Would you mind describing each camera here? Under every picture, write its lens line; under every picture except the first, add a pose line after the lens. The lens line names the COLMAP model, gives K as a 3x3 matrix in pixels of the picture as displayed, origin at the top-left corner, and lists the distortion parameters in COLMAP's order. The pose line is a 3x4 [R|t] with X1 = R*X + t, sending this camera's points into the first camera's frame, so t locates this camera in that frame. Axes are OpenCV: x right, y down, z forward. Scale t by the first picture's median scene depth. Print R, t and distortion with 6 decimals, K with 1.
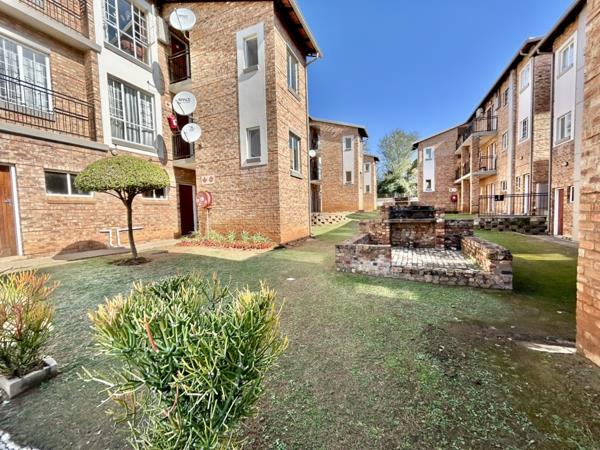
lens RADIAL K [[243.3, 0, 300.0], [0, 243.3, 225.0], [0, 0, 1]] dist [-0.002212, 0.000821]
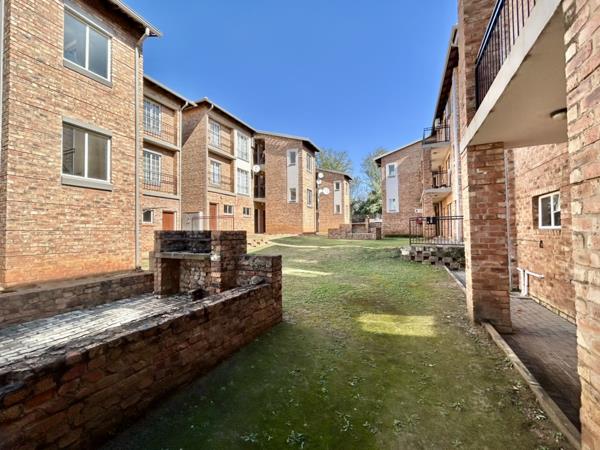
lens RADIAL K [[243.3, 0, 300.0], [0, 243.3, 225.0], [0, 0, 1]] dist [-0.002212, 0.000821]
pose [[0.999437, 0.014657, -0.030183, 0.254304], [-0.017077, 0.996523, -0.081549, -0.016603], [0.028883, 0.082019, 0.996212, 0.132294]]
